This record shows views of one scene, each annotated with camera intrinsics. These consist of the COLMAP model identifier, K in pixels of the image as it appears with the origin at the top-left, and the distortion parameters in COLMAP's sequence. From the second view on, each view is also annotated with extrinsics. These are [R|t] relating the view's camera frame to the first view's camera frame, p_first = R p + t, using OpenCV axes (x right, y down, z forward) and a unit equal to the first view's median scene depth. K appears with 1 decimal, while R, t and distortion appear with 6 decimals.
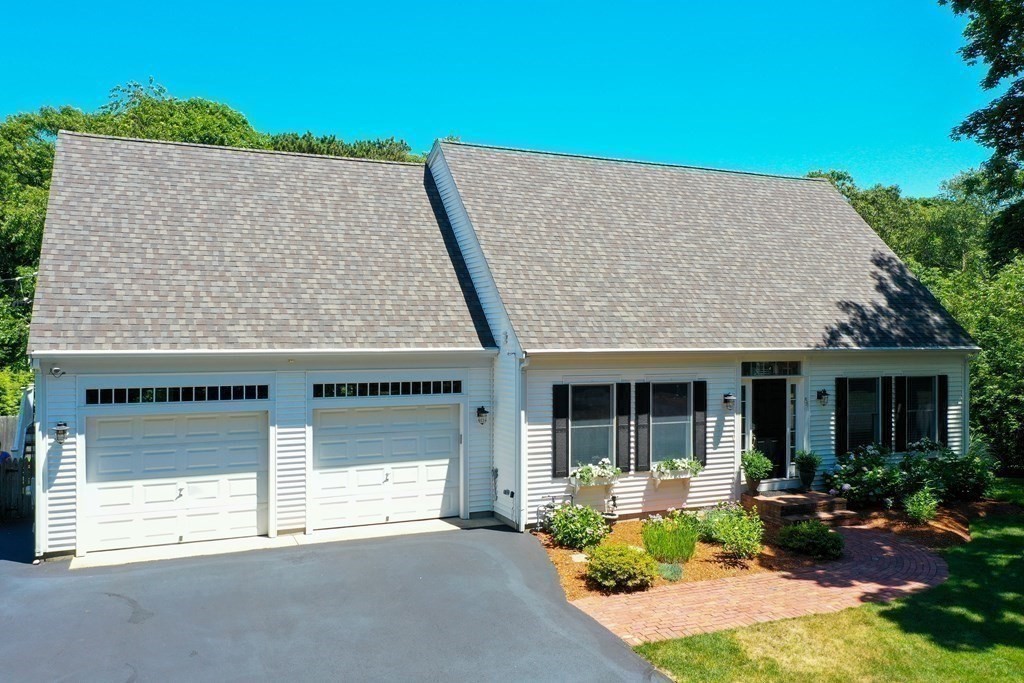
lens RADIAL K [[795.3, 0, 511.6], [0, 795.3, 344.6], [0, 0, 1]] dist [-0.007467, 0.010281]
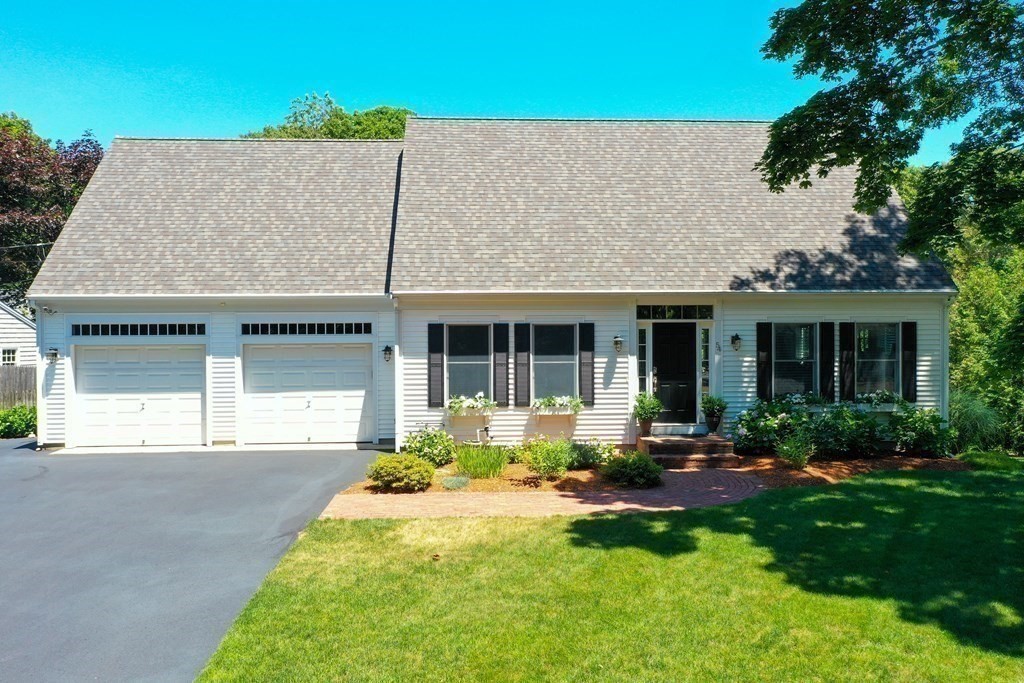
lens RADIAL K [[795.3, 0, 508.5], [0, 795.3, 339.1], [0, 0, 1]] dist [-0.007467, 0.010281]
pose [[0.940810, -0.001873, -0.338929, 0.519704], [0.002456, 0.999996, 0.001290, 0.068901], [0.338925, -0.002046, 0.940811, -0.011283]]
